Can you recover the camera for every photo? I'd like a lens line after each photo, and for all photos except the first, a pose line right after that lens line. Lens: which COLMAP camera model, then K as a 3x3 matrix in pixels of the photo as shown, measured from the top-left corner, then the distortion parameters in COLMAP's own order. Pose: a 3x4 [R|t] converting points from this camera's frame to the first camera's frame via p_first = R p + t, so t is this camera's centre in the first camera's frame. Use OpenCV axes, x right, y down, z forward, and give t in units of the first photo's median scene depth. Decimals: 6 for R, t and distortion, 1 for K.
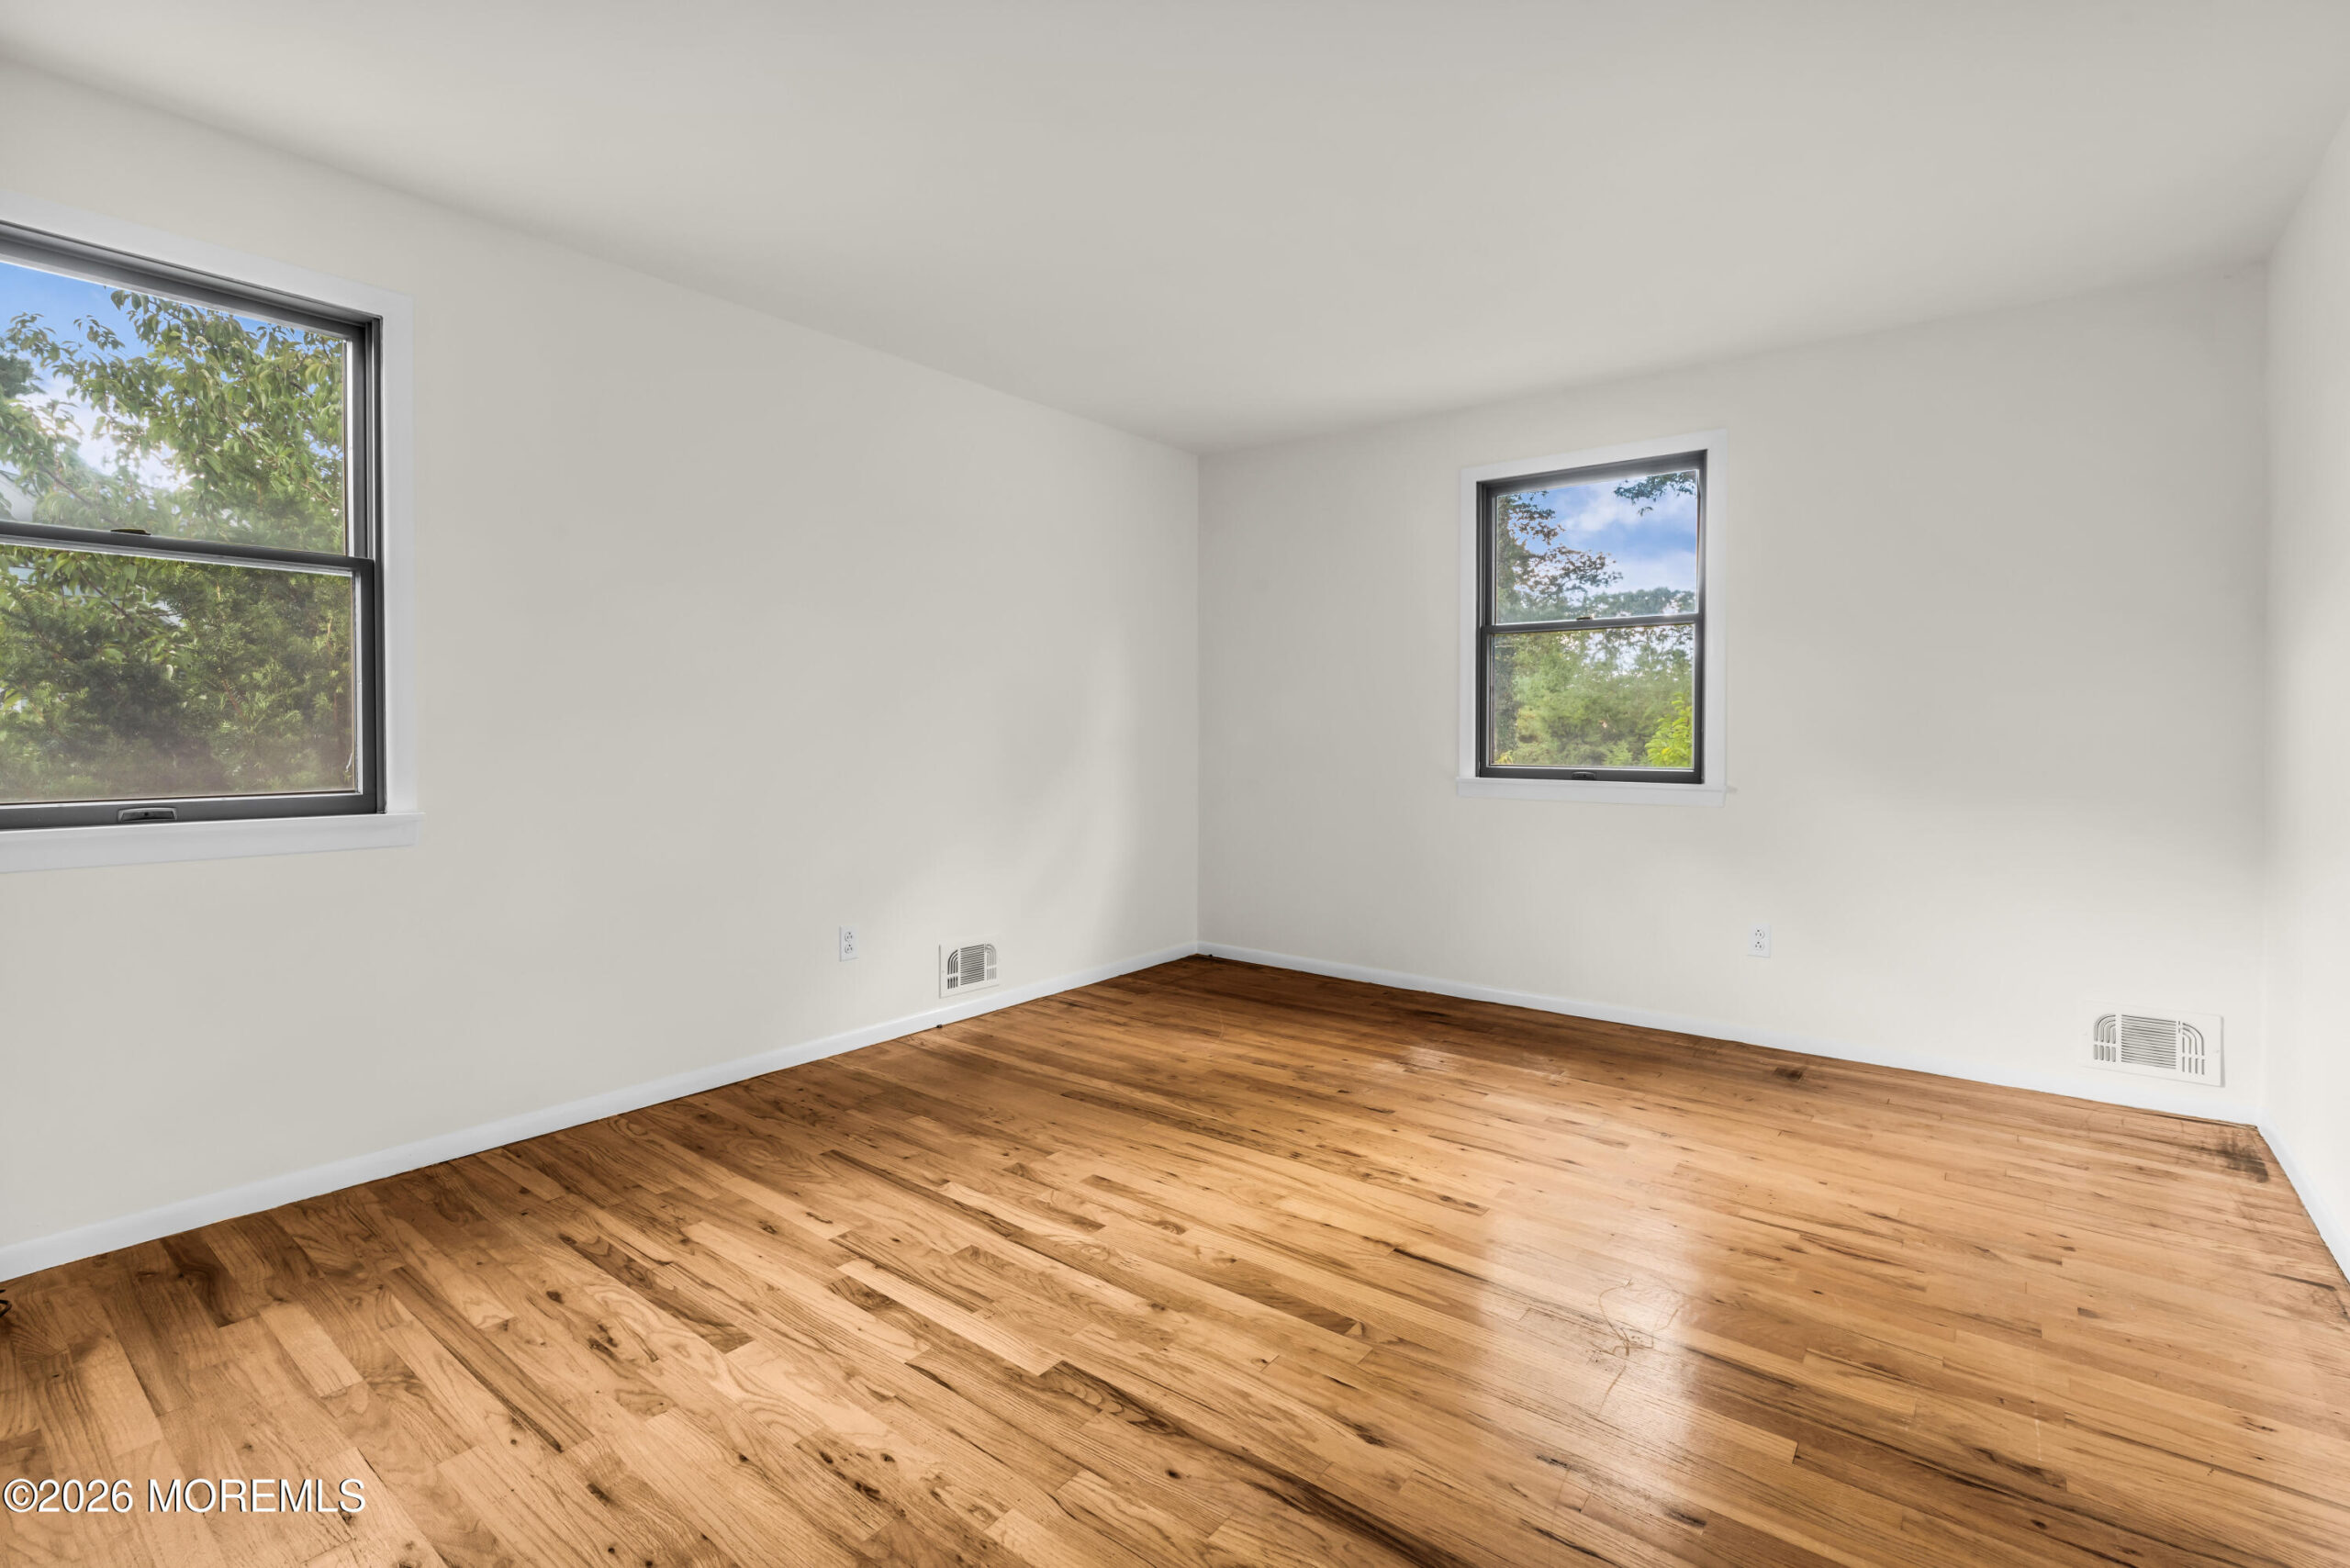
lens RADIAL K [[1058.9, 0, 1175.0], [0, 1058.9, 784.0], [0, 0, 1]] dist [0.000230, 0.000013]
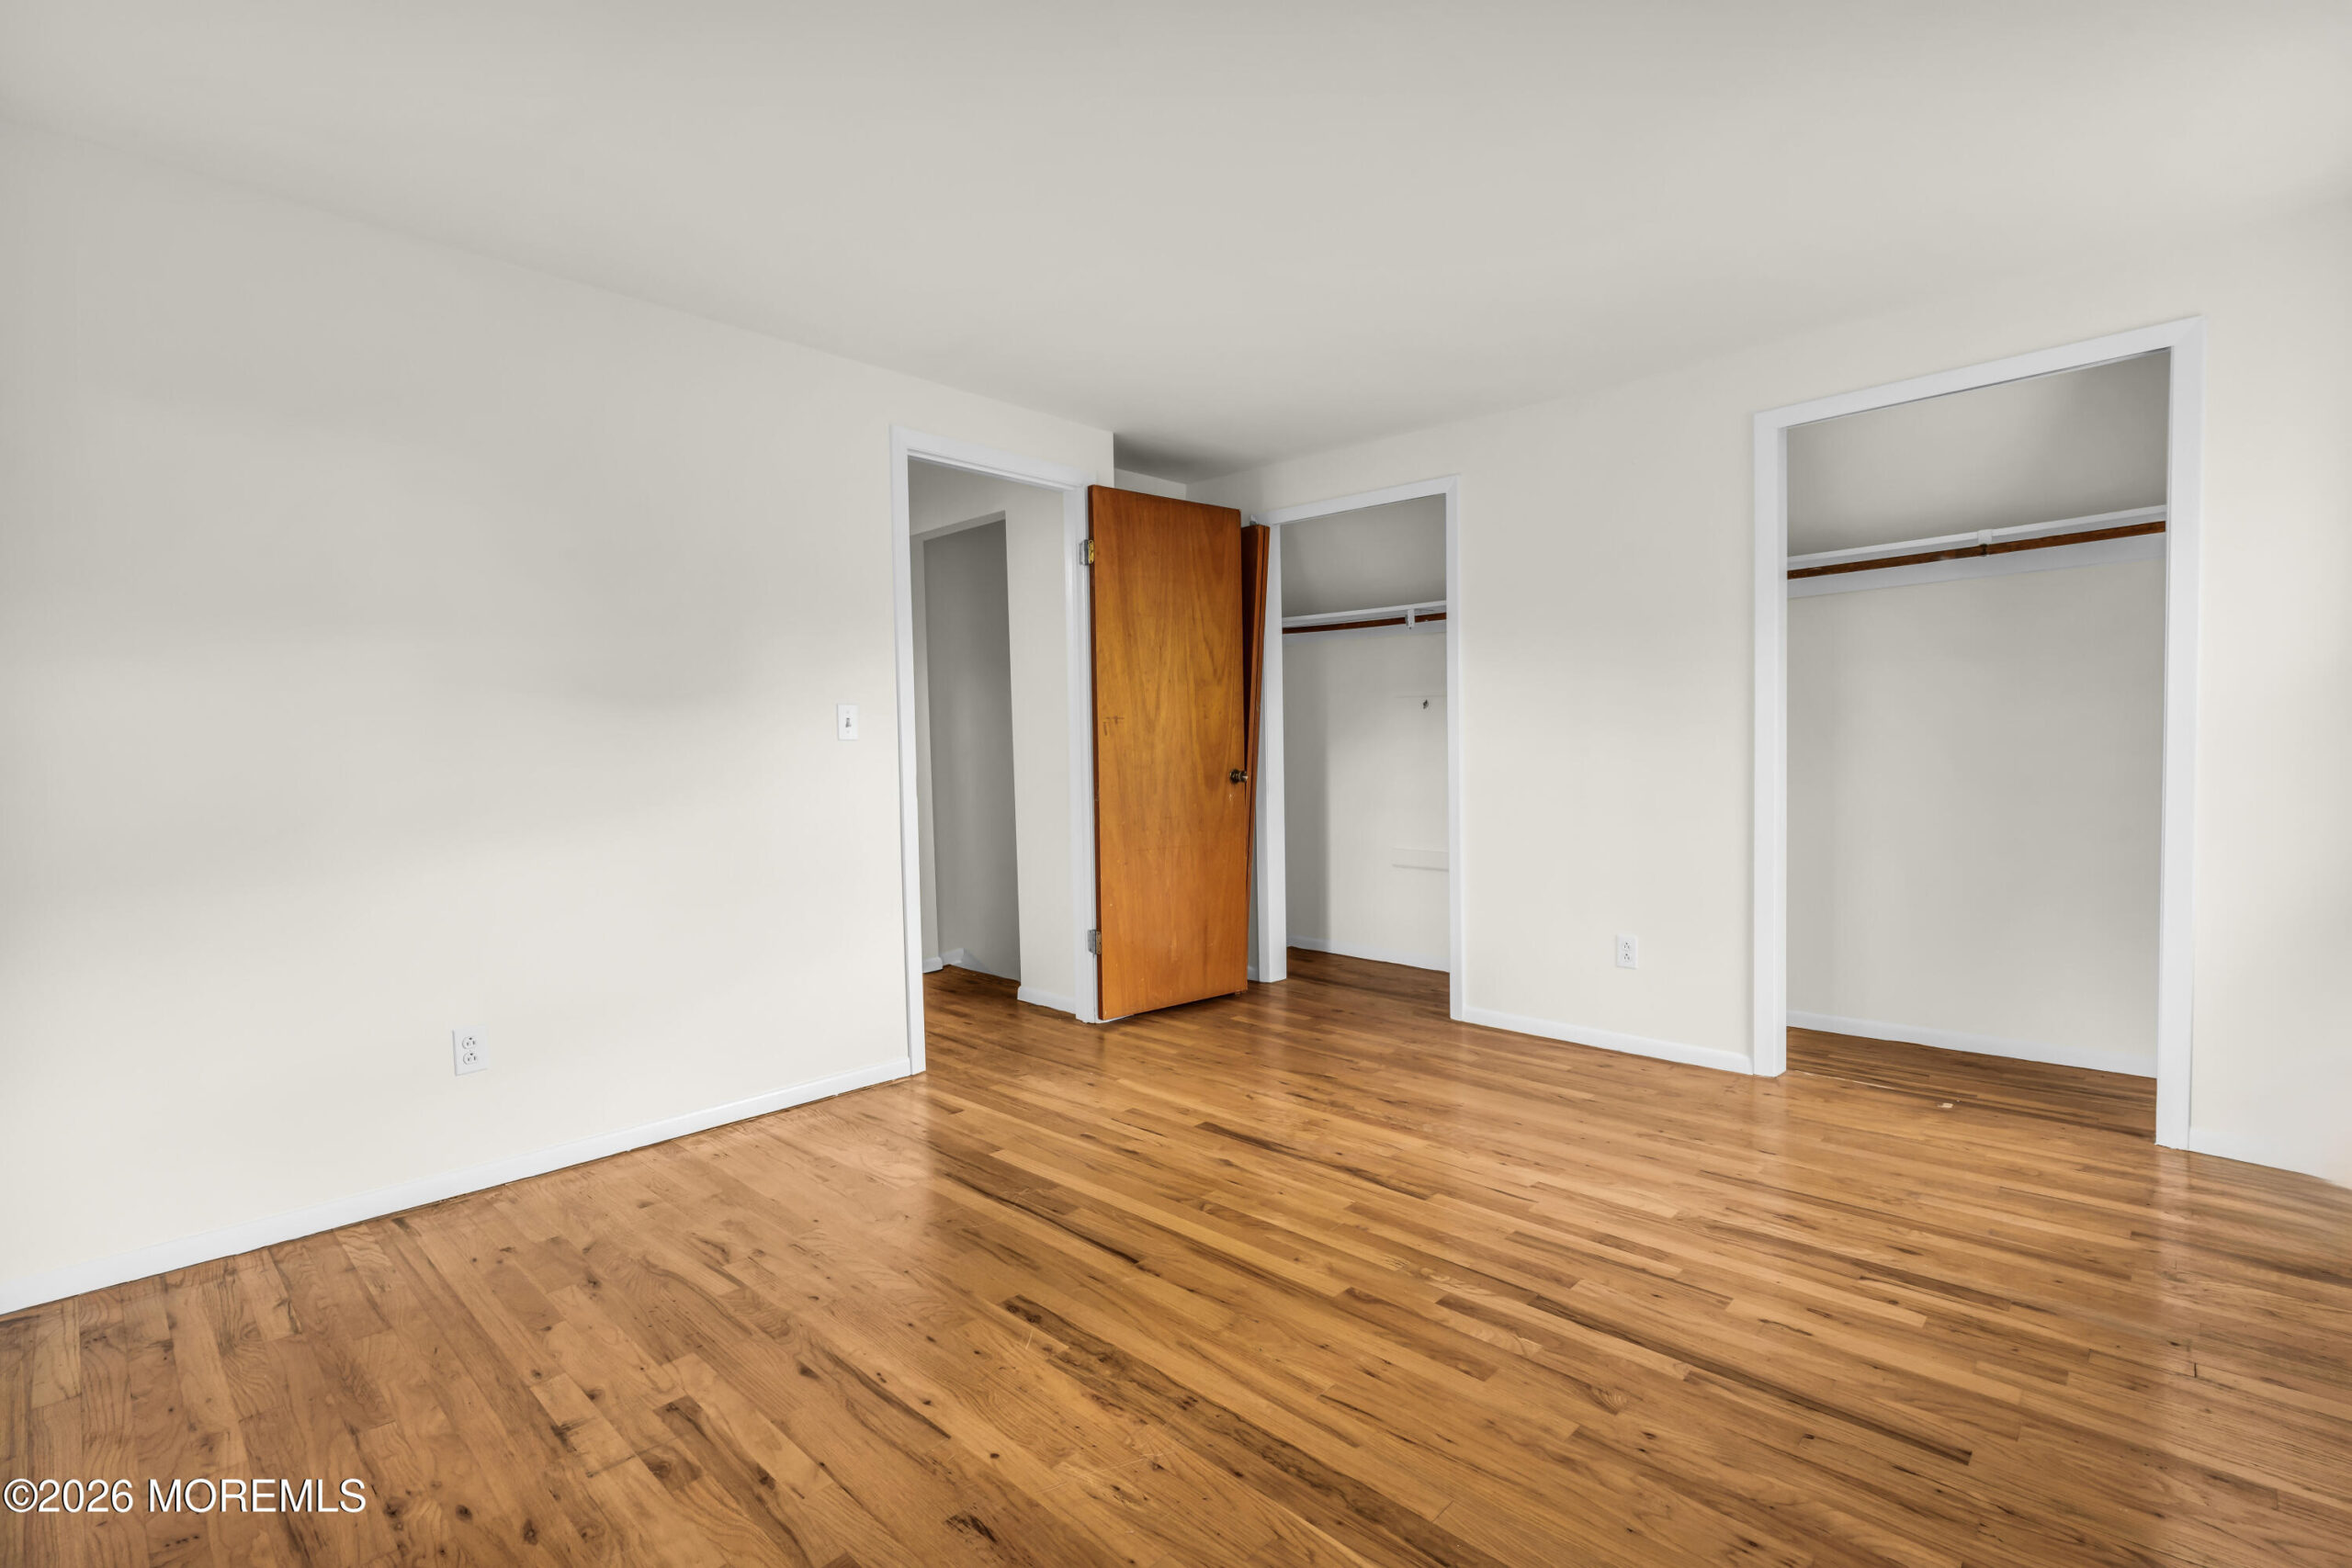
lens RADIAL K [[1059.7, 0, 1176.0], [0, 1059.7, 784.0], [0, 0, 1]] dist [0.000230, 0.000013]
pose [[-0.994664, 0.007940, 0.102866, 0.060702], [0.016502, 0.996442, 0.082655, -0.105425], [-0.101843, 0.083911, -0.991255, 1.955315]]
